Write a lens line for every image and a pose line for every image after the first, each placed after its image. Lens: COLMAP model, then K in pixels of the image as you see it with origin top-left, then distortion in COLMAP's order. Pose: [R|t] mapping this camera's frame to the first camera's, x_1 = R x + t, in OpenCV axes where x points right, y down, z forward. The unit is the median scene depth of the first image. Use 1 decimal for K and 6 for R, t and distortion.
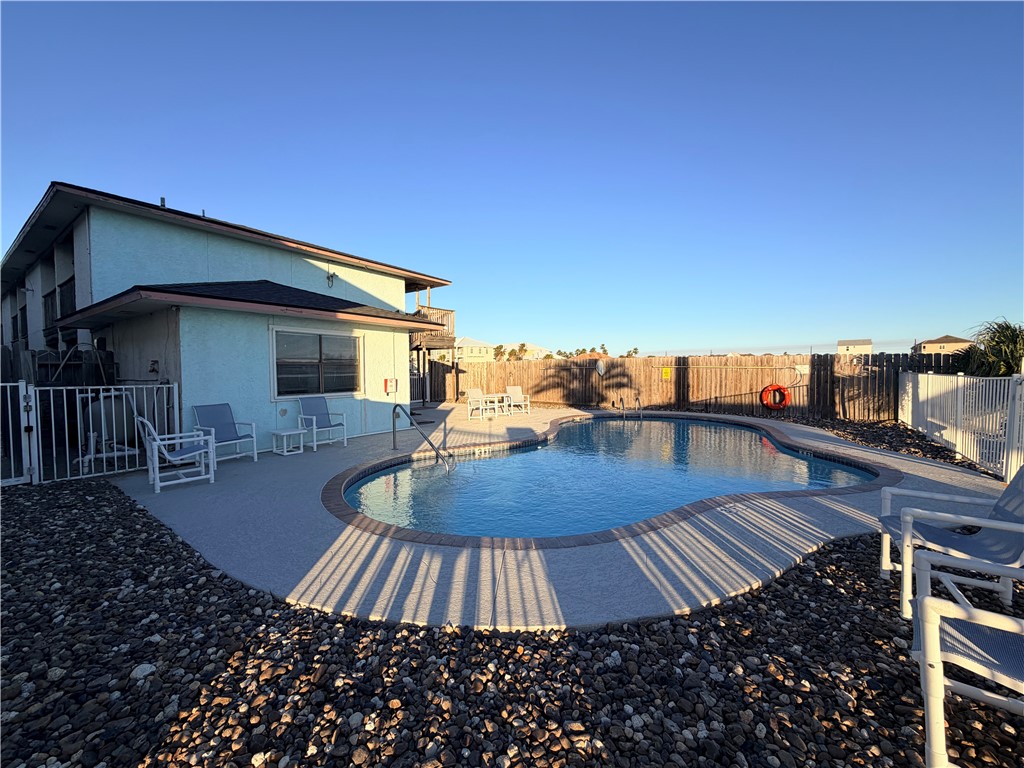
lens RADIAL K [[408.0, 0, 504.2], [0, 408.0, 383.6], [0, 0, 1]] dist [0.002960, 0.000211]
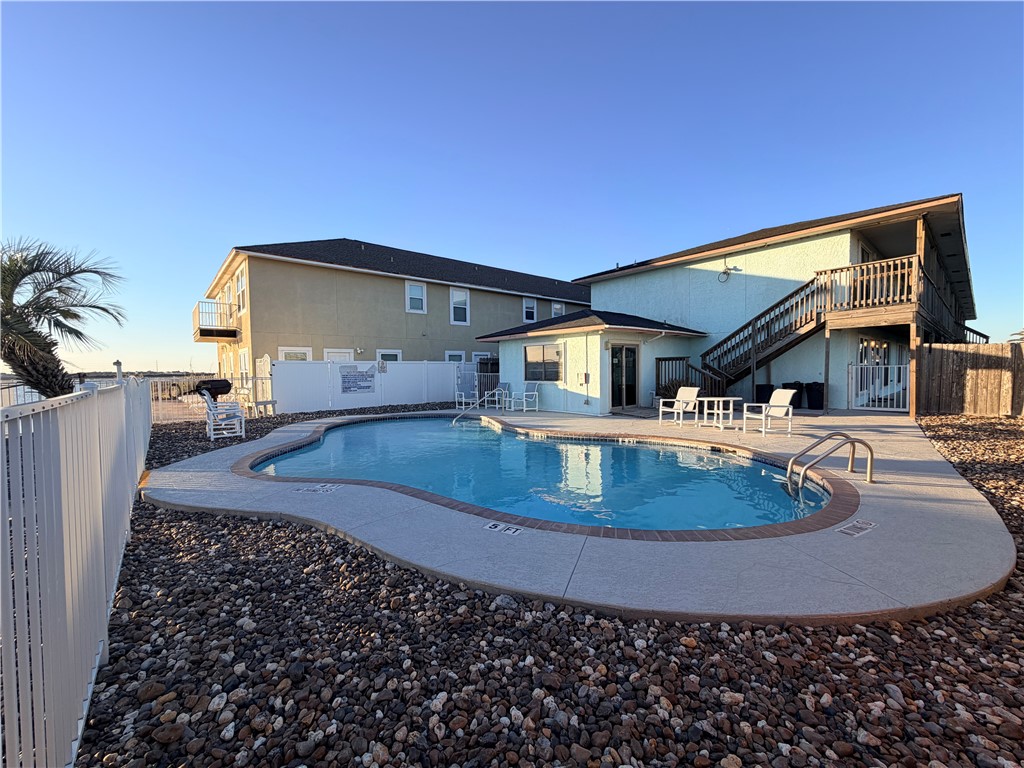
lens RADIAL K [[408.0, 0, 511.2], [0, 408.0, 380.7], [0, 0, 1]] dist [0.002960, 0.000211]
pose [[-0.242081, 0.039898, -0.969435, 0.772643], [-0.019651, 0.998748, 0.046011, -0.035389], [0.970057, 0.030189, -0.240993, 0.844861]]
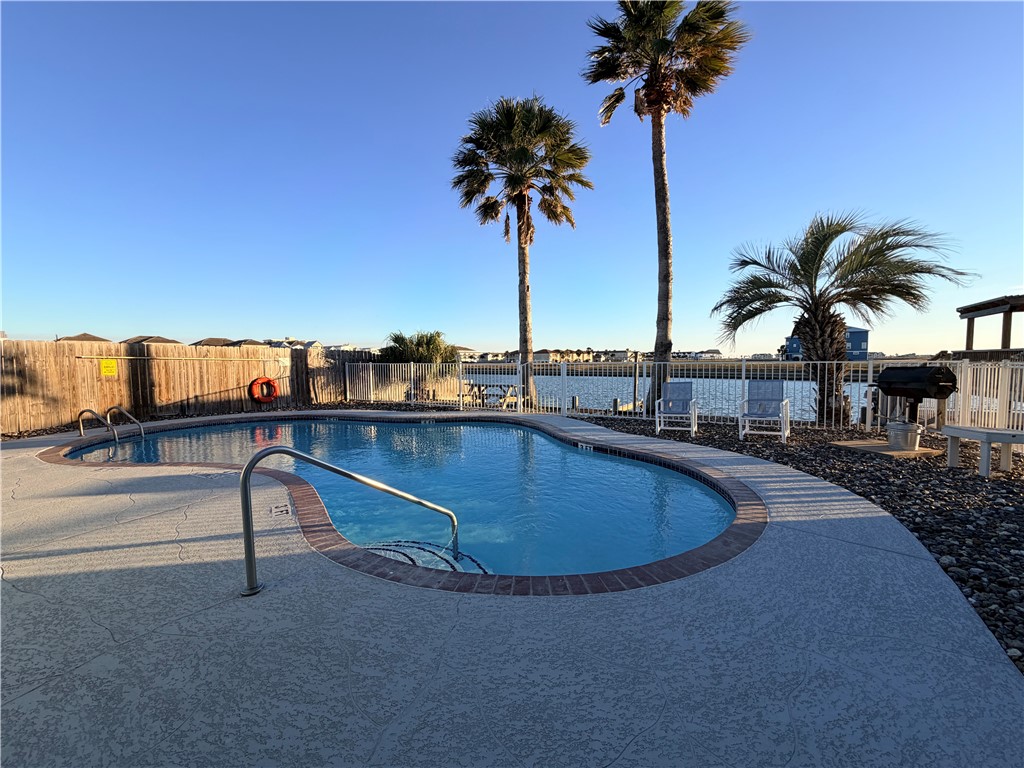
lens RADIAL K [[408.0, 0, 508.0], [0, 408.0, 382.9], [0, 0, 1]] dist [0.002960, 0.000211]
pose [[-0.086516, -0.046379, 0.995170, -0.360925], [0.042239, 0.997847, 0.050176, -0.007854], [-0.995355, 0.046376, -0.084371, 0.486414]]
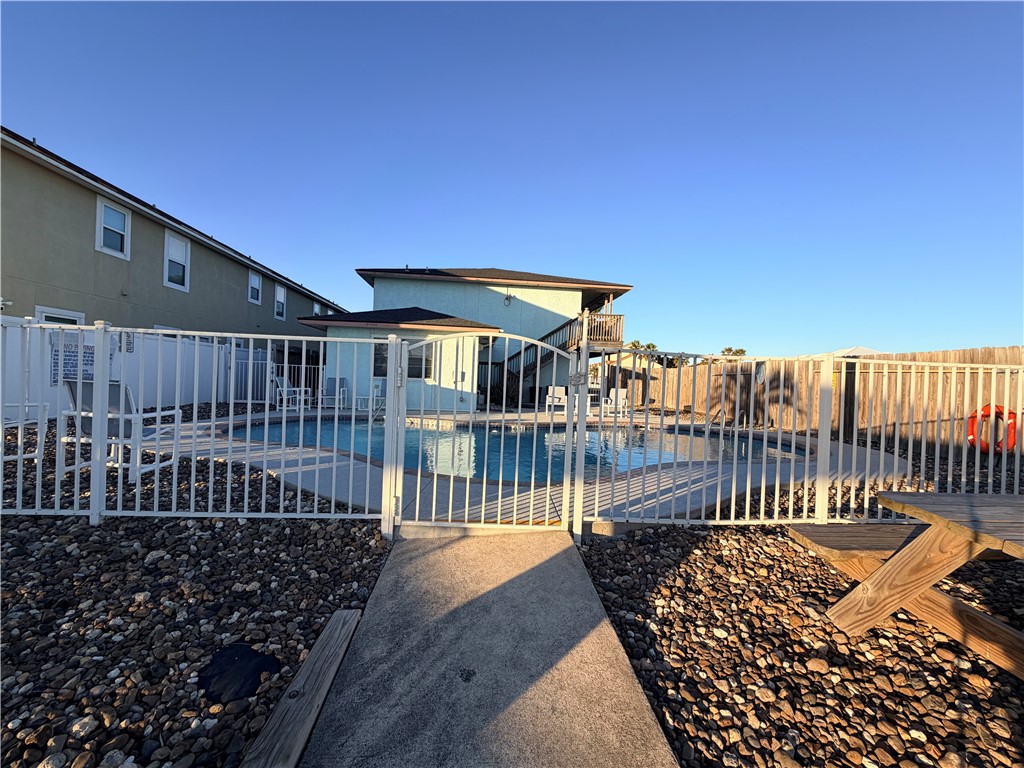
lens RADIAL K [[408.0, 0, 515.3], [0, 408.0, 383.4], [0, 0, 1]] dist [0.002960, 0.000211]
pose [[0.657971, 0.041956, -0.751874, 0.652862], [-0.068898, 0.997613, -0.004624, 0.015208], [0.749885, 0.054845, 0.659291, 0.205658]]
